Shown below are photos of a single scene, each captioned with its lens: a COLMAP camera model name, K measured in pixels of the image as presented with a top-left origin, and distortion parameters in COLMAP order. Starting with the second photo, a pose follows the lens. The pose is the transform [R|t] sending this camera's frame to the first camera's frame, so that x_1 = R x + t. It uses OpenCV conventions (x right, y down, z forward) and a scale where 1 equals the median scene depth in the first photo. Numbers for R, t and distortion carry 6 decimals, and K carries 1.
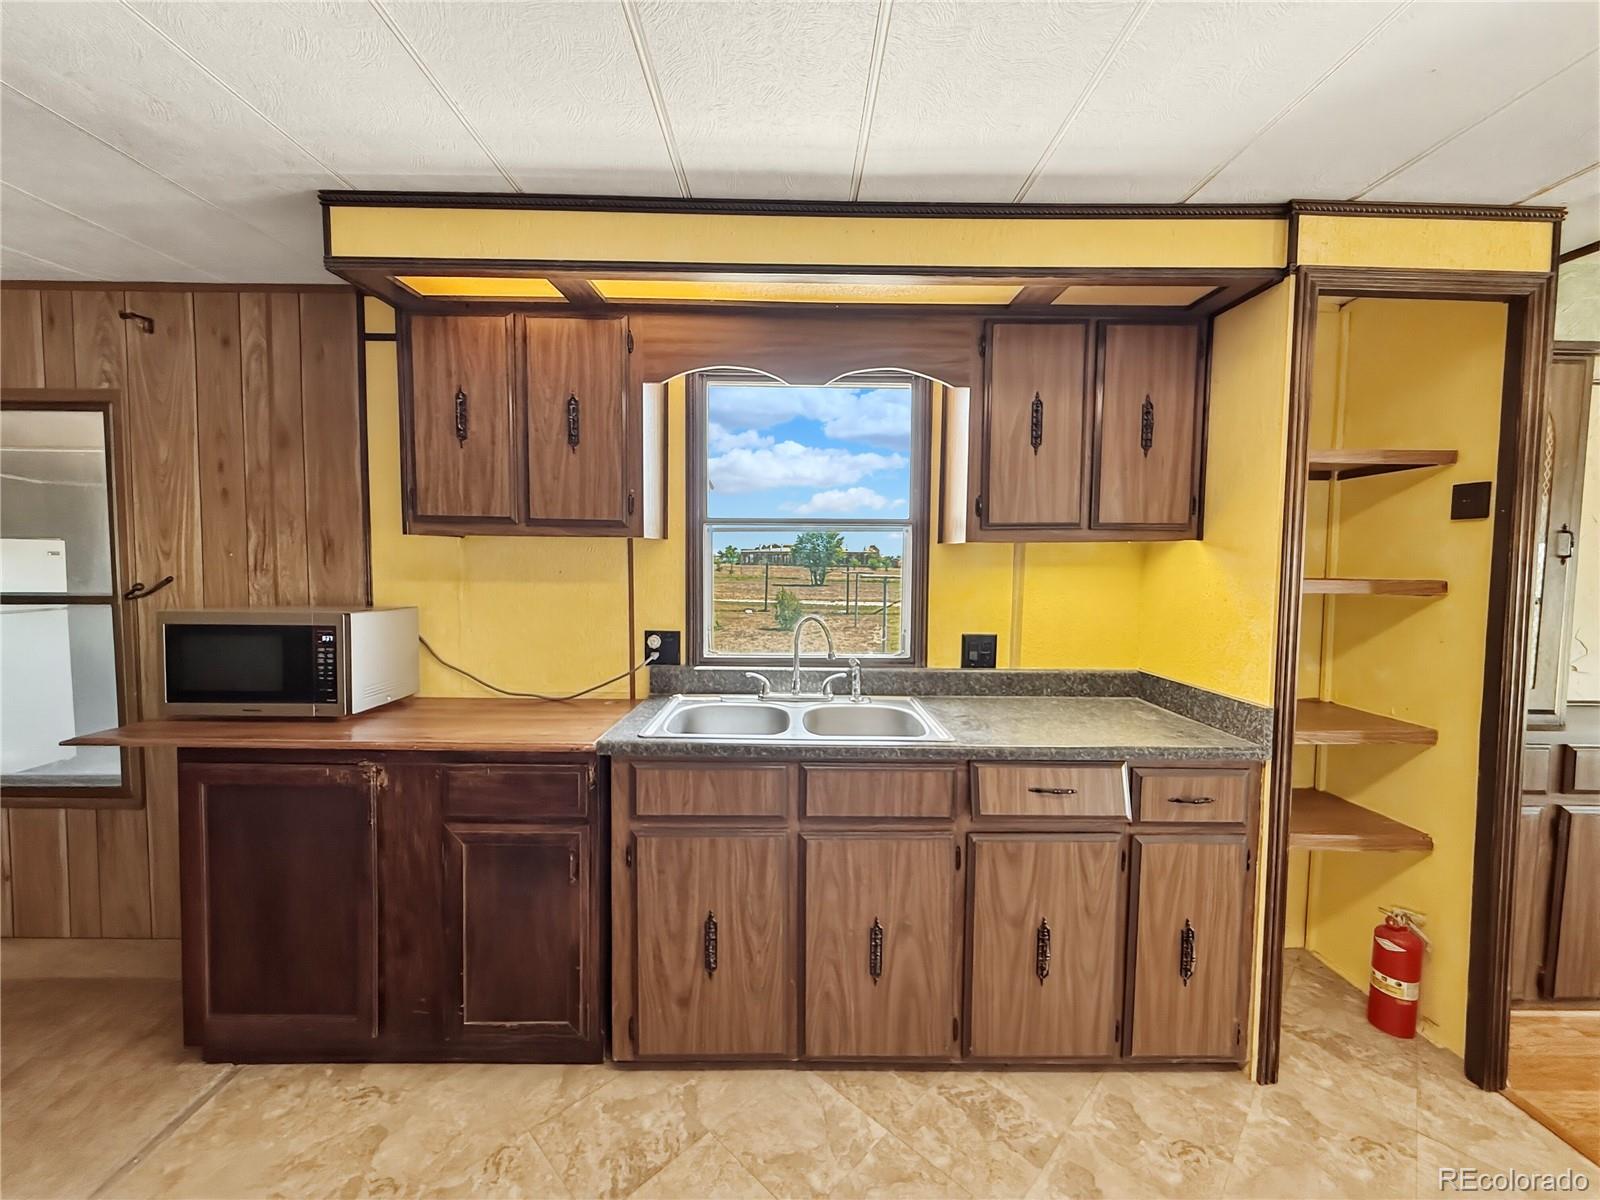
lens RADIAL K [[639.3, 0, 797.1], [0, 639.3, 599.9], [0, 0, 1]] dist [0.000695, -0.000156]
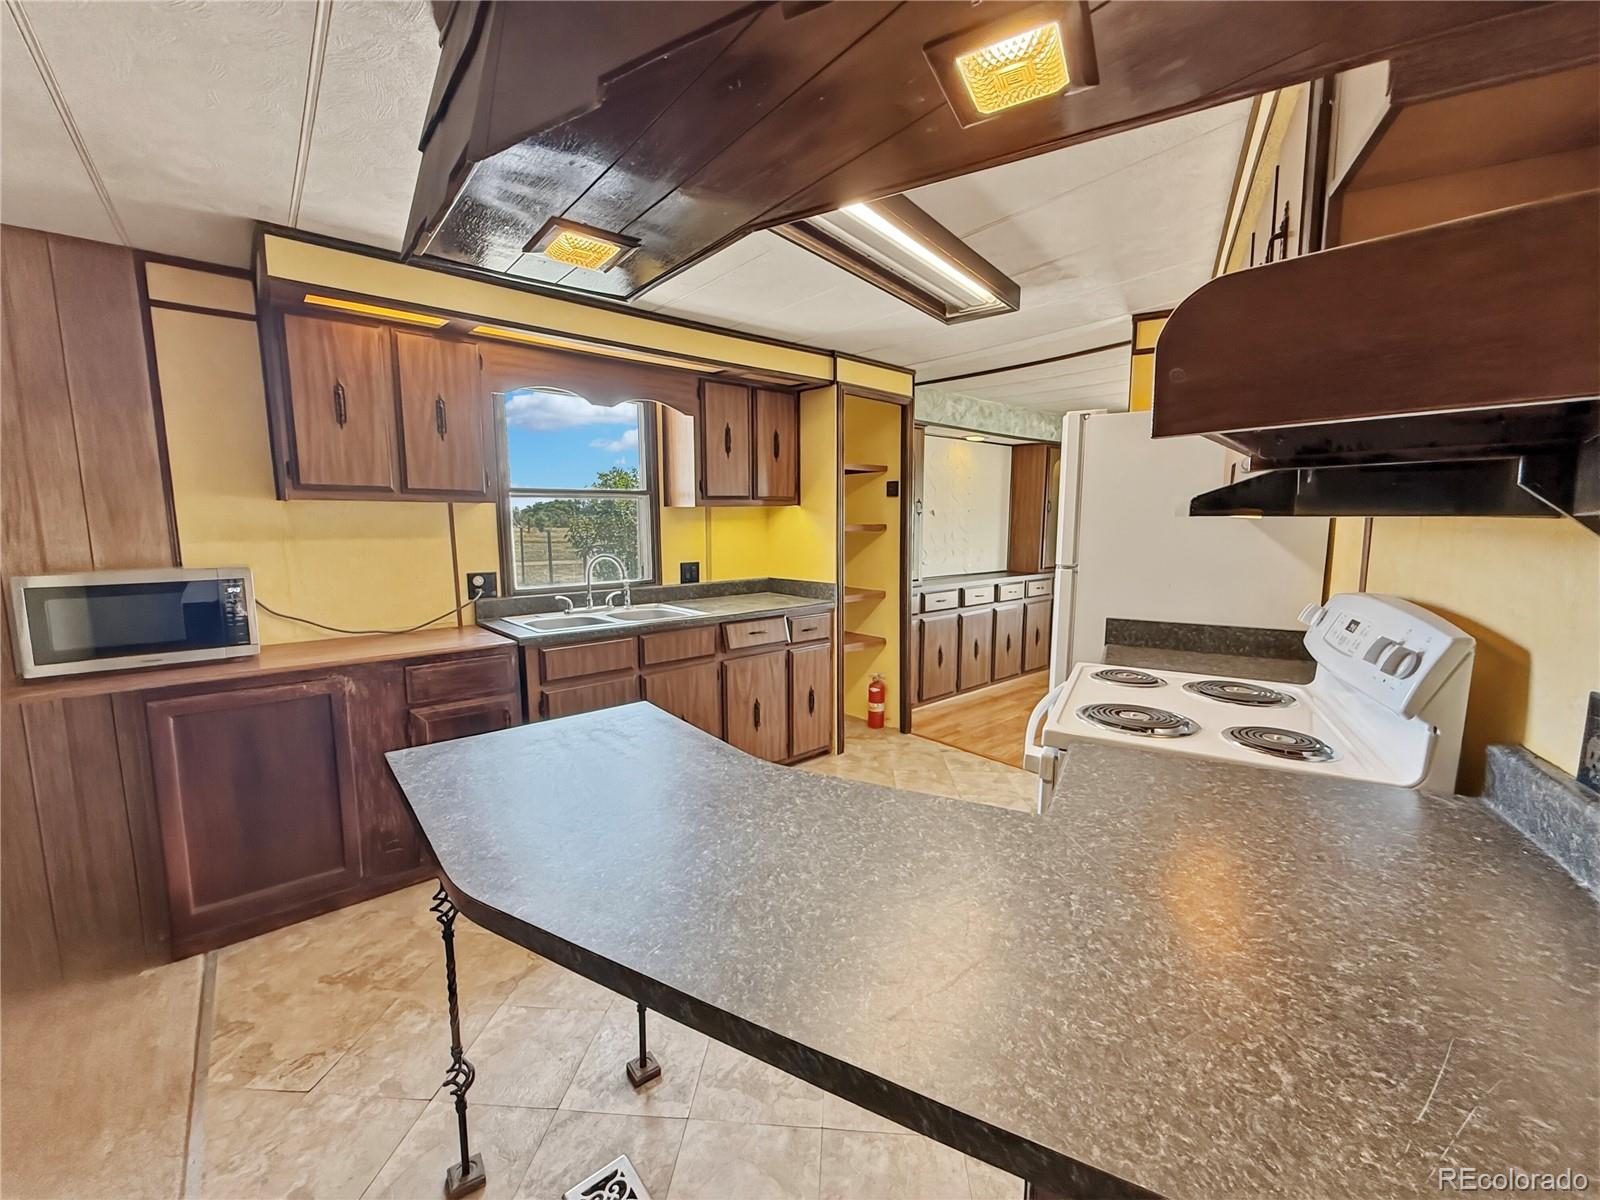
lens RADIAL K [[639.3, 0, 798.9], [0, 639.3, 600.3], [0, 0, 1]] dist [0.000695, -0.000156]
pose [[0.766934, -0.092688, 0.634997, -0.651730], [0.049186, 0.995094, 0.085845, 0.027571], [-0.639838, -0.034605, 0.767730, -0.522573]]
